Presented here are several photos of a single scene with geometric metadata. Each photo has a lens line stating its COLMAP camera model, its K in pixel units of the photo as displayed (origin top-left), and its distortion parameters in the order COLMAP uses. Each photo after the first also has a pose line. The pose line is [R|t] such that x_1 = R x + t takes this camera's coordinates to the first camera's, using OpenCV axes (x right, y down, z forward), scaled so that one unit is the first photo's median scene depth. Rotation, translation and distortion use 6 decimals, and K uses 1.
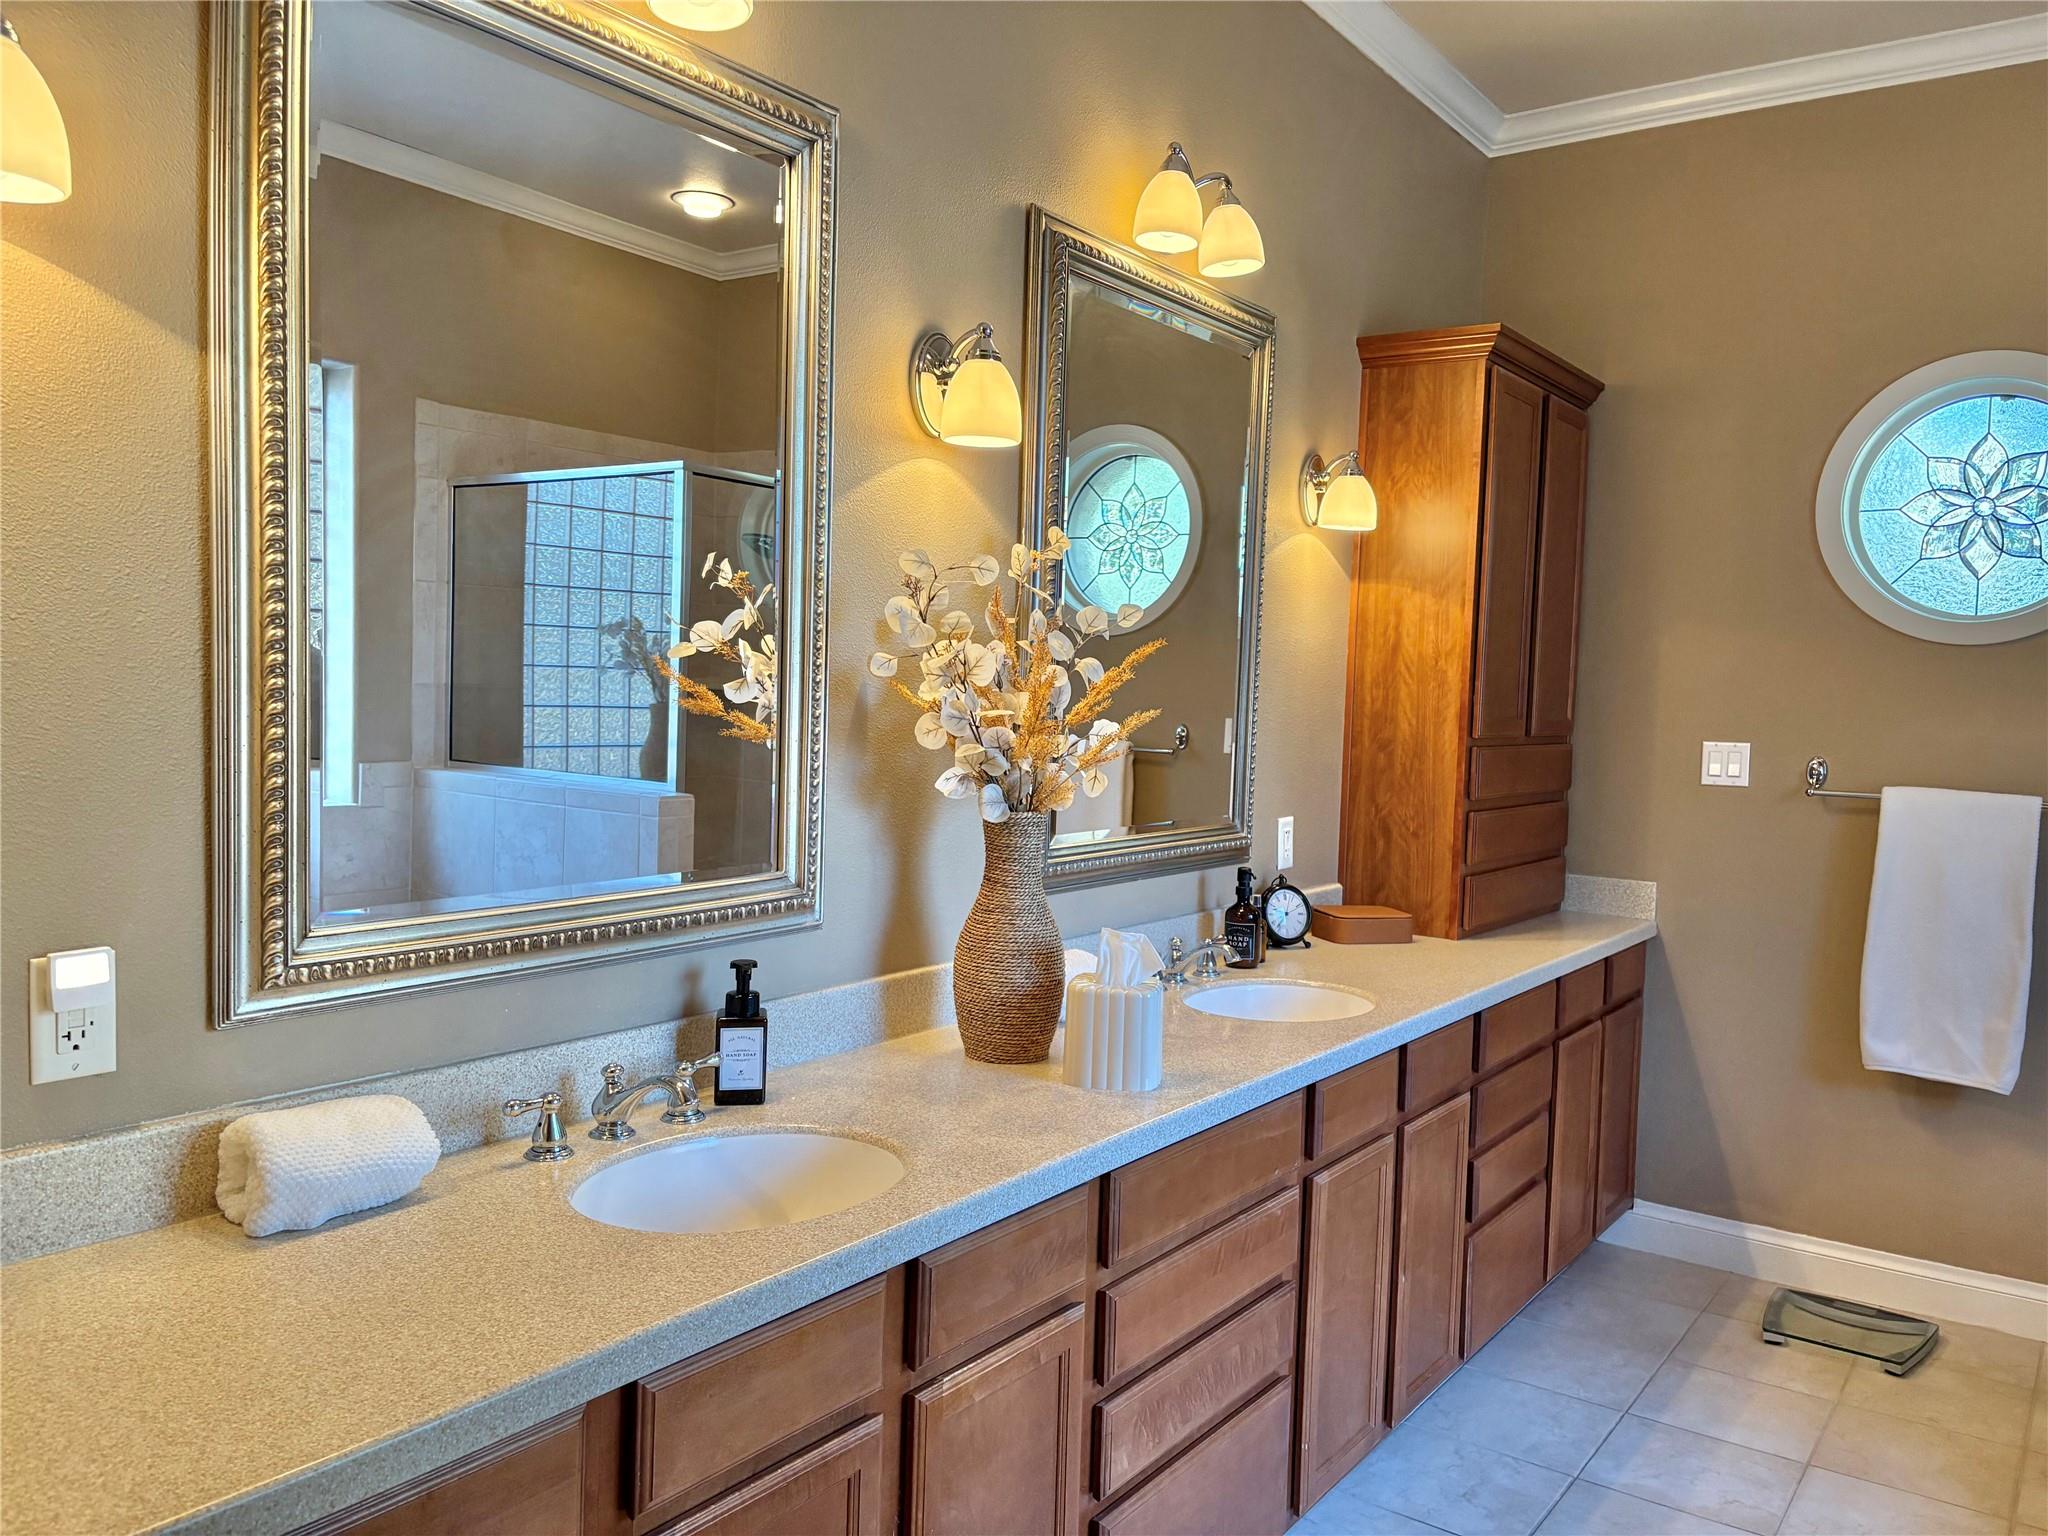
lens RADIAL K [[1566.5, 0, 1033.8], [0, 1566.5, 780.3], [0, 0, 1]] dist [0.080461, -0.095699]
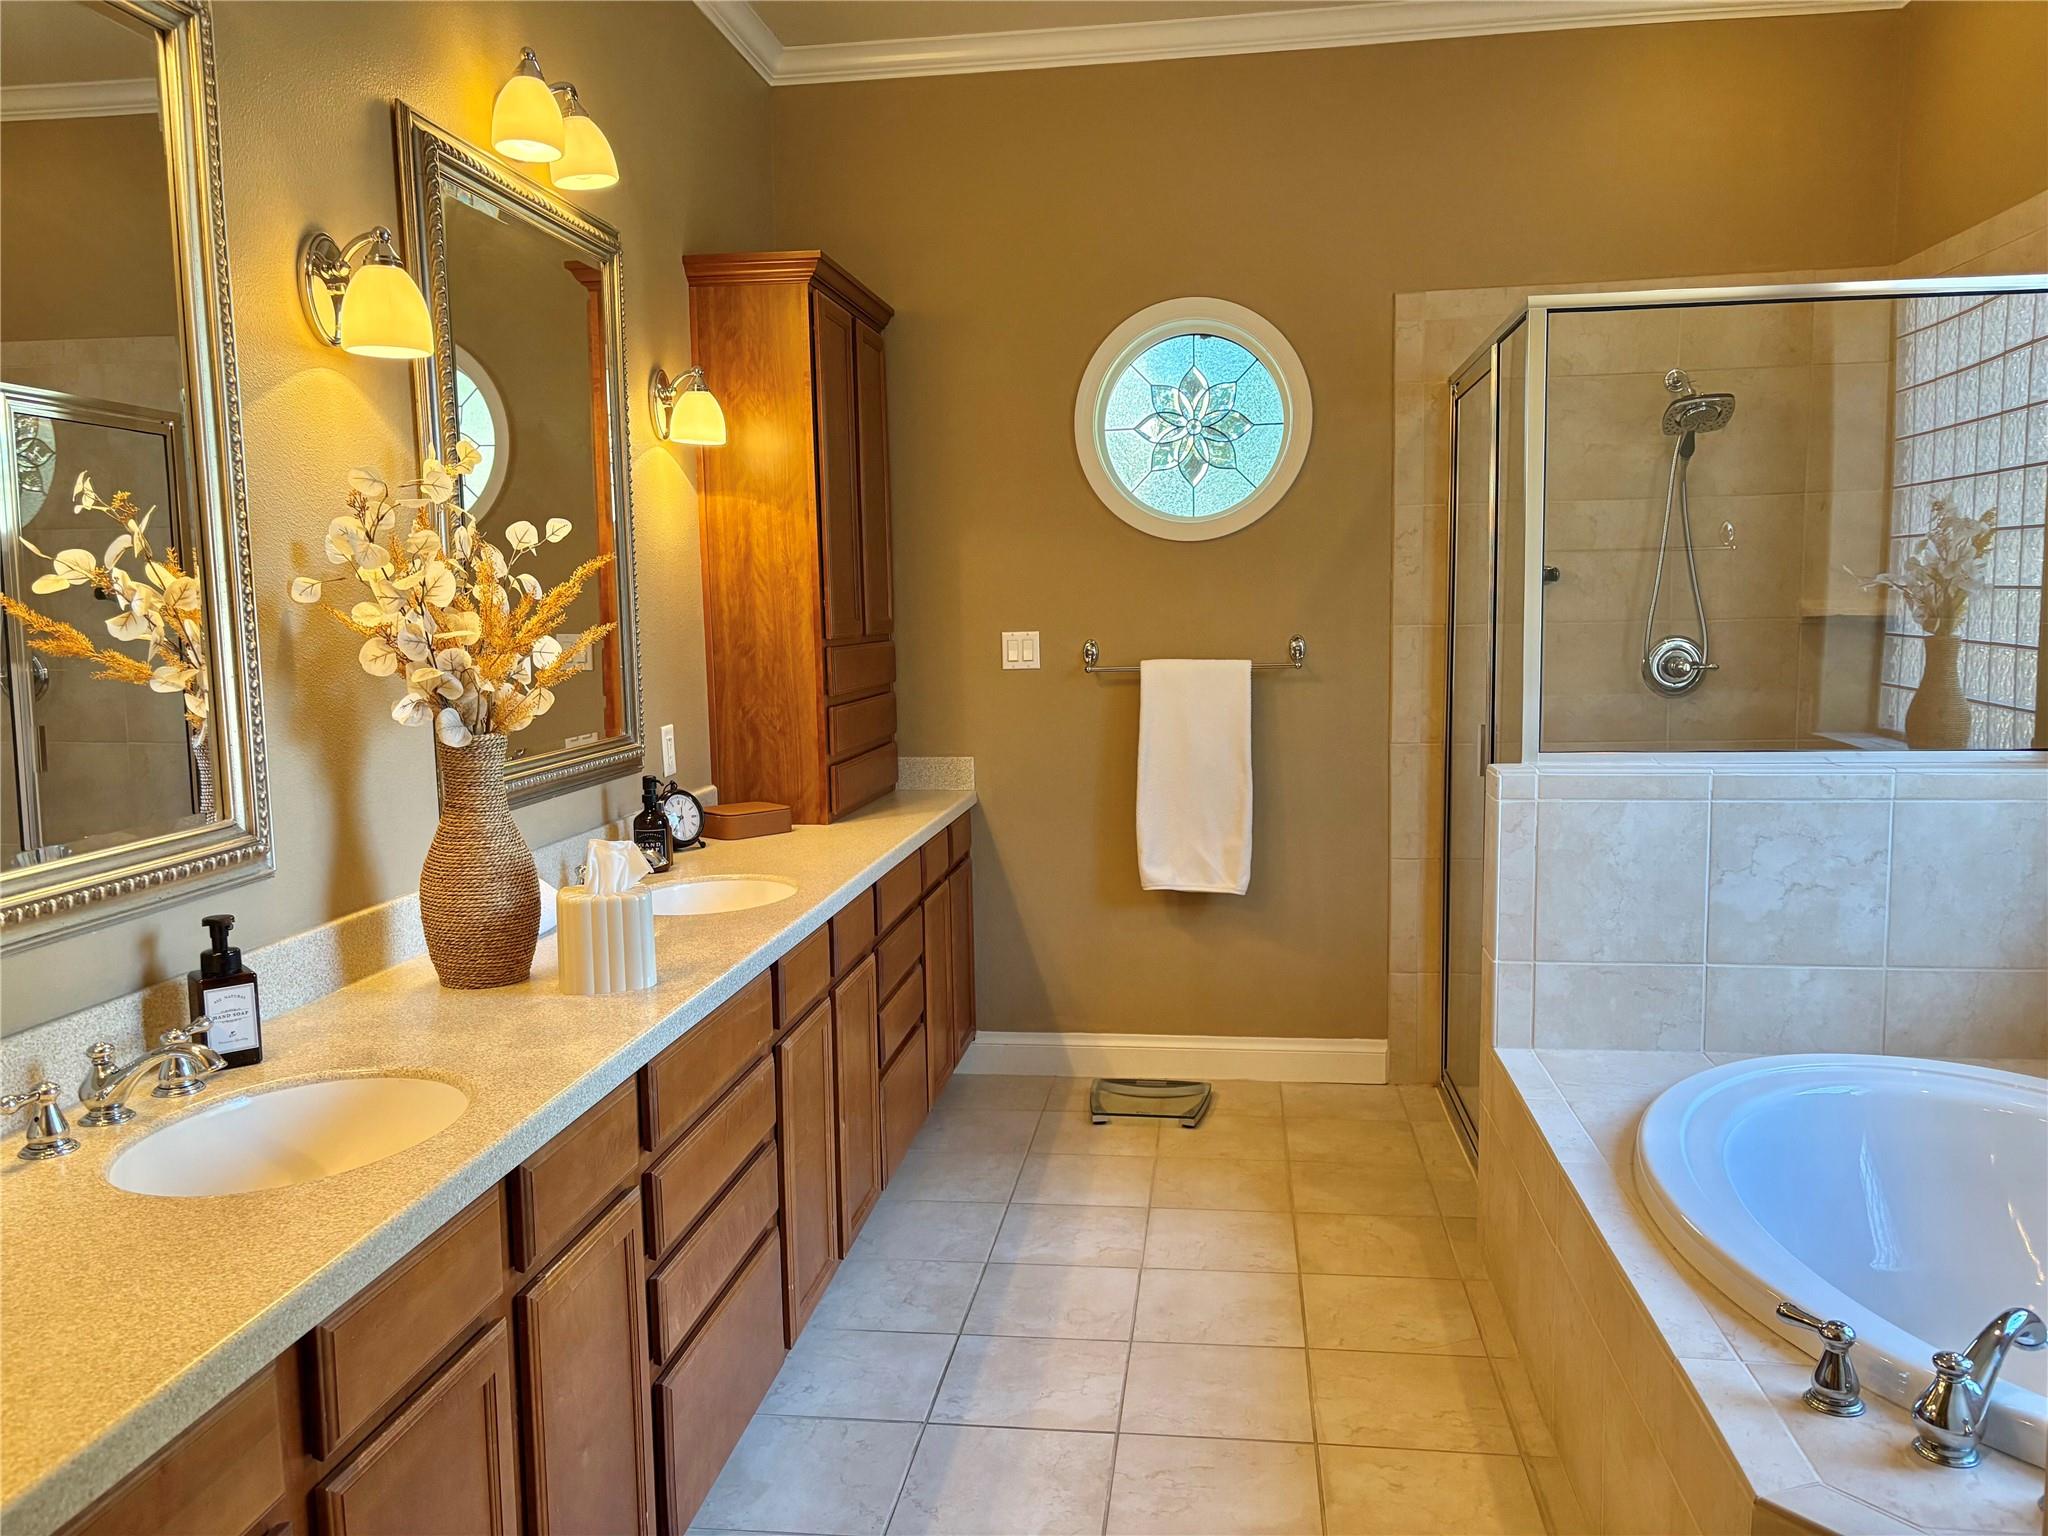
lens RADIAL K [[1566.5, 0, 1033.8], [0, 1566.5, 780.3], [0, 0, 1]] dist [0.080461, -0.095699]
pose [[0.882094, -0.099722, 0.460397, -0.127181], [0.073864, 0.994527, 0.073895, 0.000802], [-0.465246, -0.031175, 0.884632, -0.035188]]
